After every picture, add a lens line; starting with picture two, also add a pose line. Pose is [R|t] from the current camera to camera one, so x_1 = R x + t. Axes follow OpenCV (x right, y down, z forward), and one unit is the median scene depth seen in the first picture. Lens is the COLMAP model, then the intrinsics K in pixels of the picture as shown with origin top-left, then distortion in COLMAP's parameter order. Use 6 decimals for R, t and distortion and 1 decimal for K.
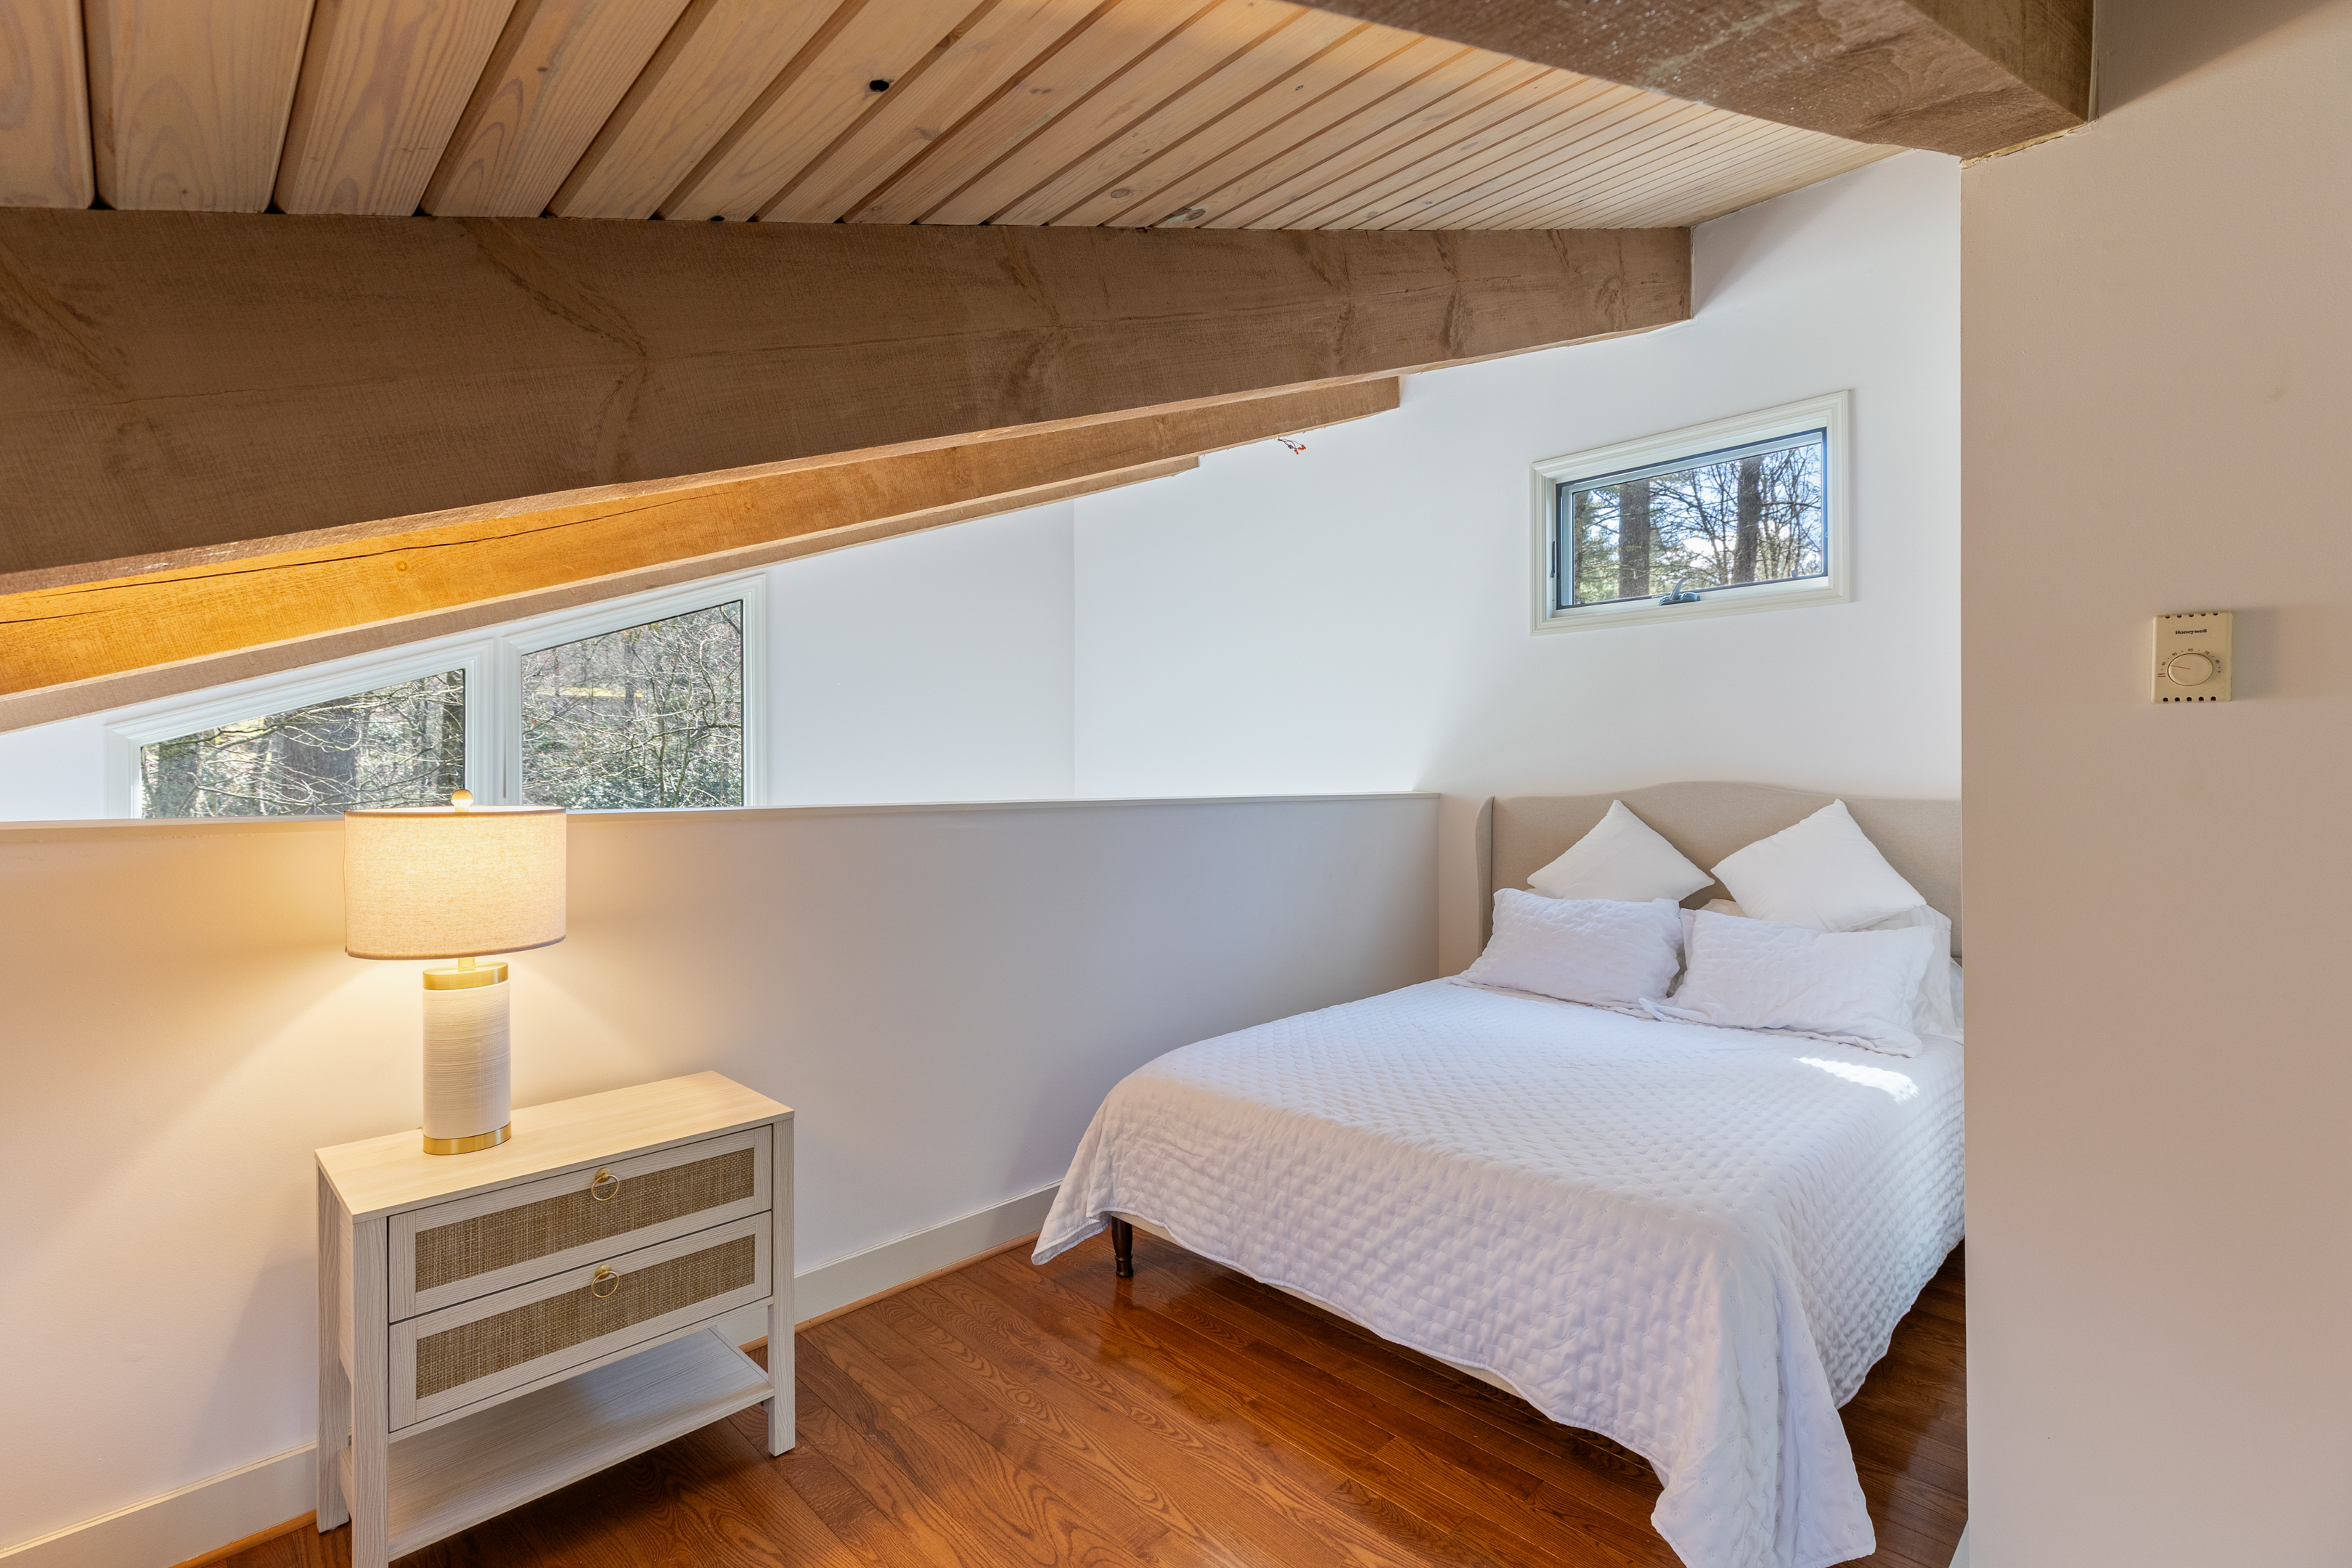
lens RADIAL K [[1060.9, 0, 1178.1], [0, 1060.9, 779.4], [0, 0, 1]] dist [-0.004889, -0.003018]
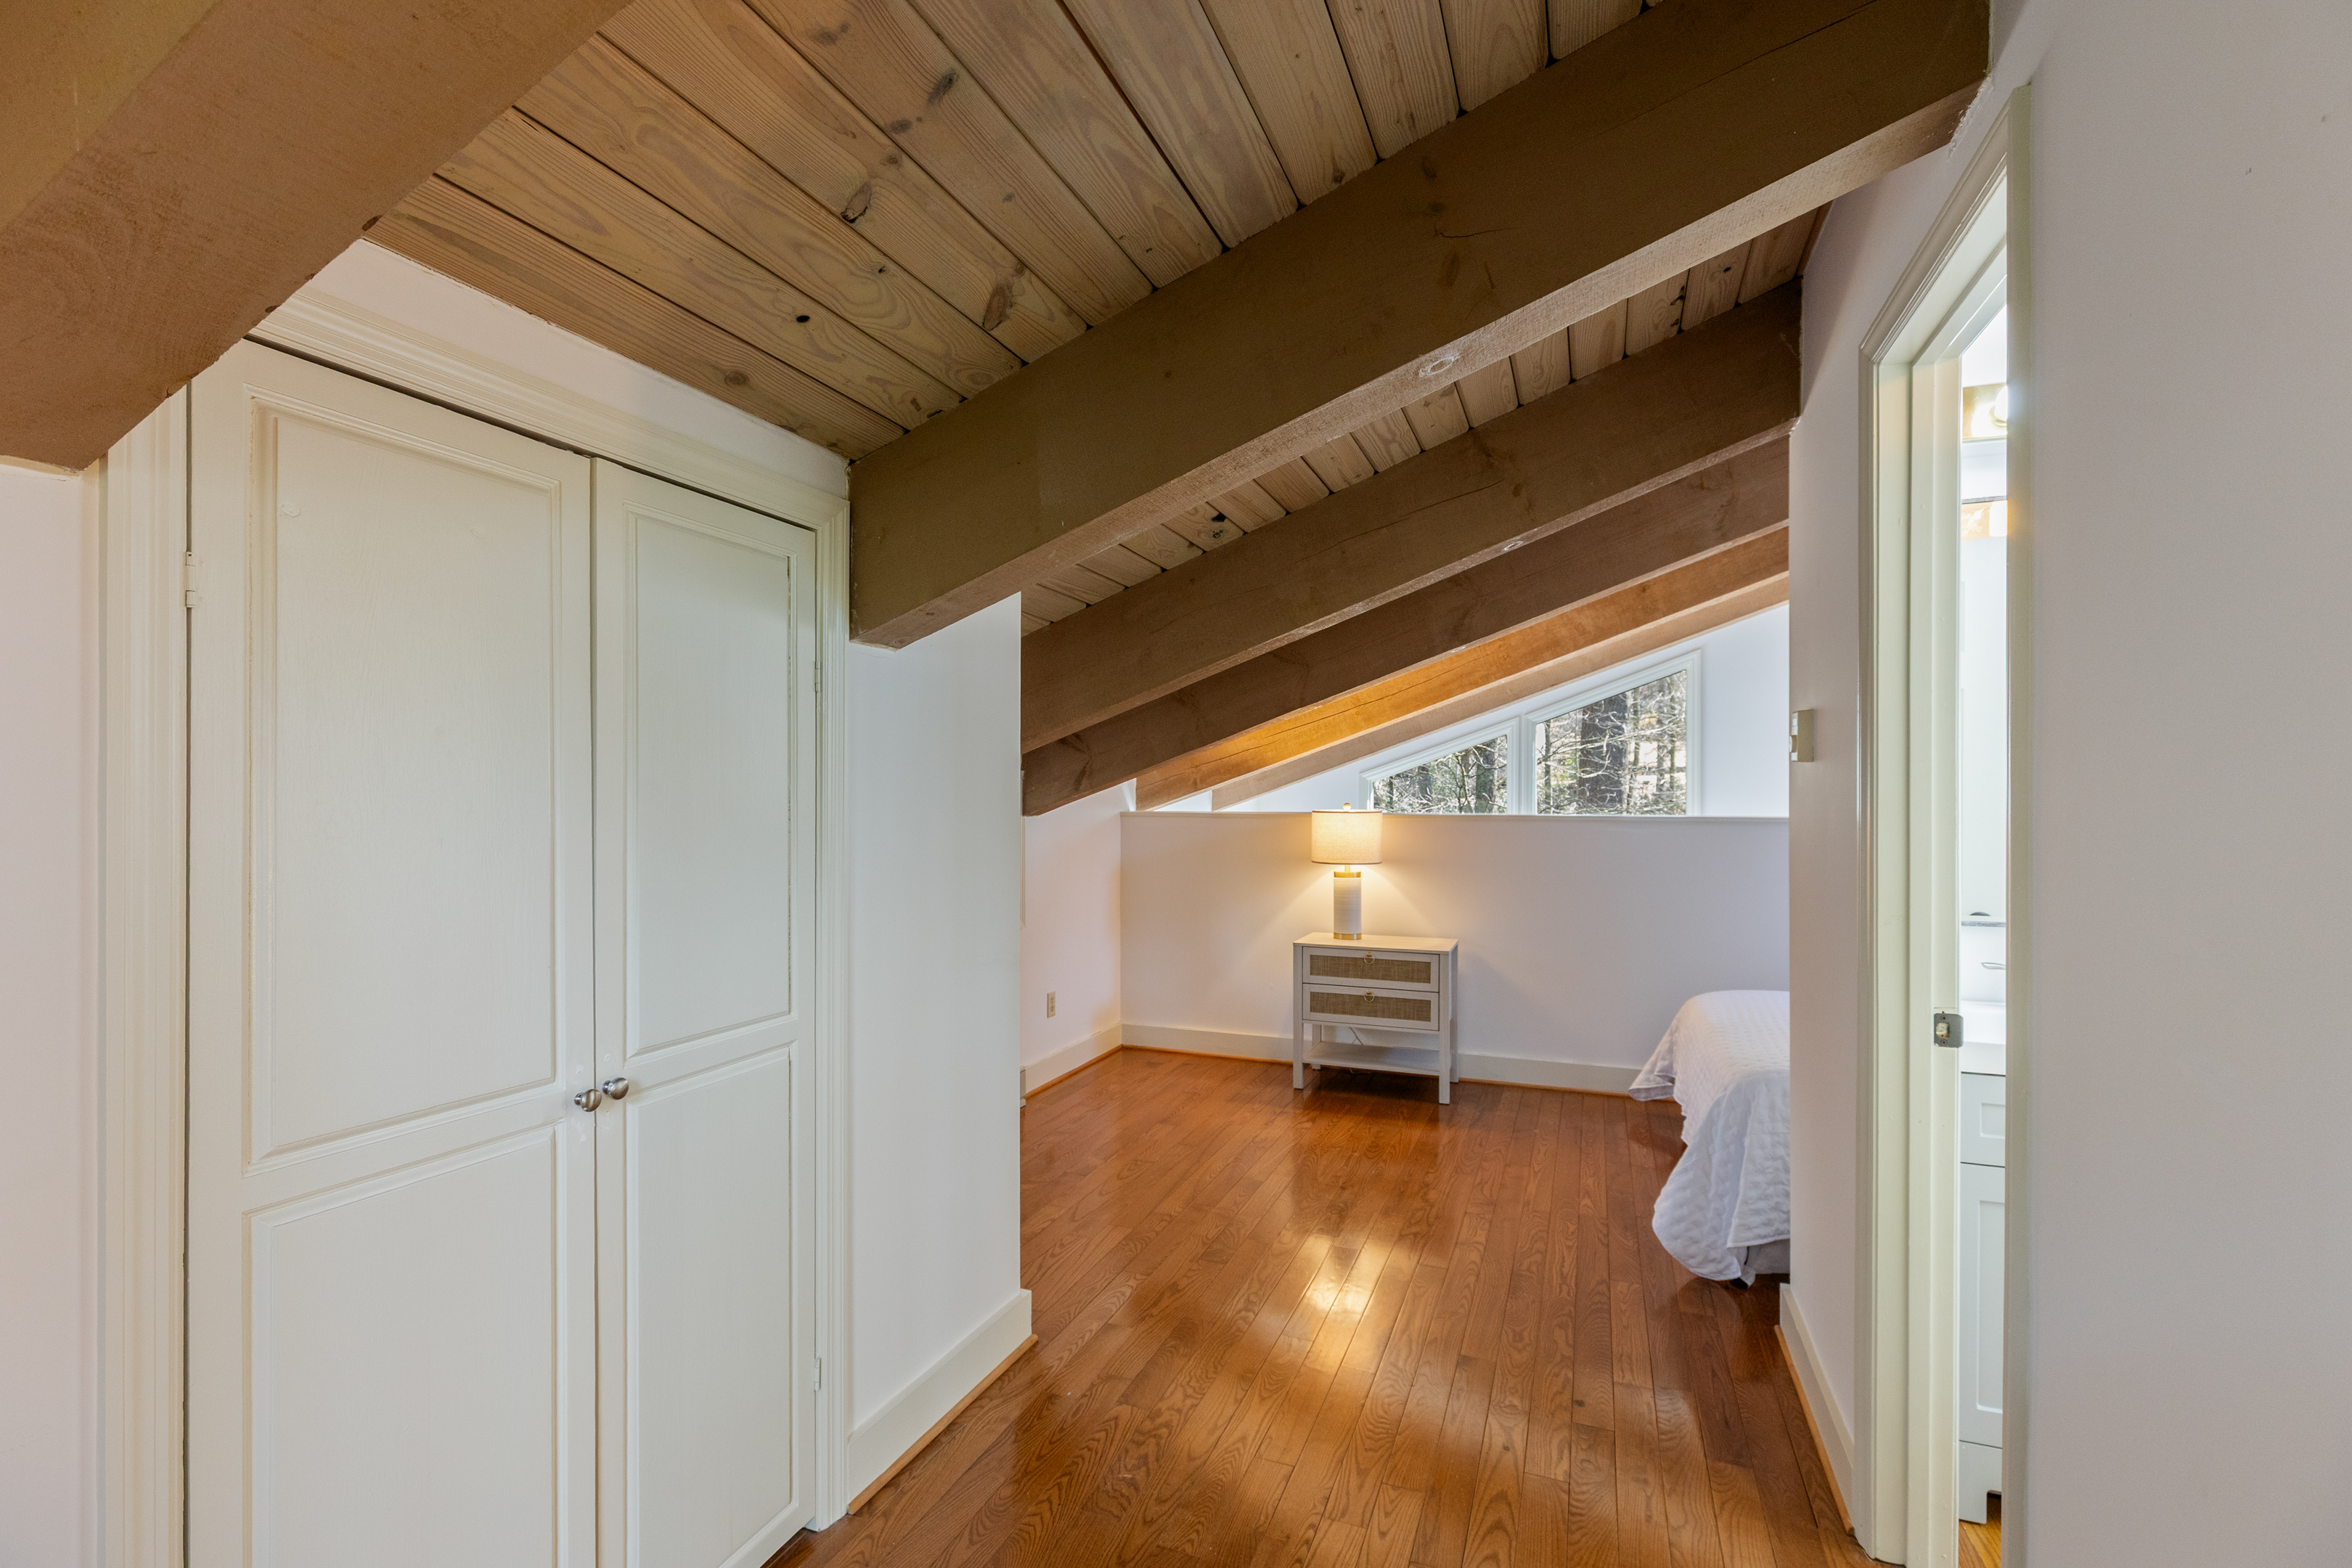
lens RADIAL K [[1060.9, 0, 1179.5], [0, 1060.9, 787.1], [0, 0, 1]] dist [-0.004889, -0.003018]
pose [[0.387270, 0.005178, -0.921952, 1.542478], [-0.004782, 0.999982, 0.003607, -0.034815], [0.921954, 0.003012, 0.387287, -0.392742]]
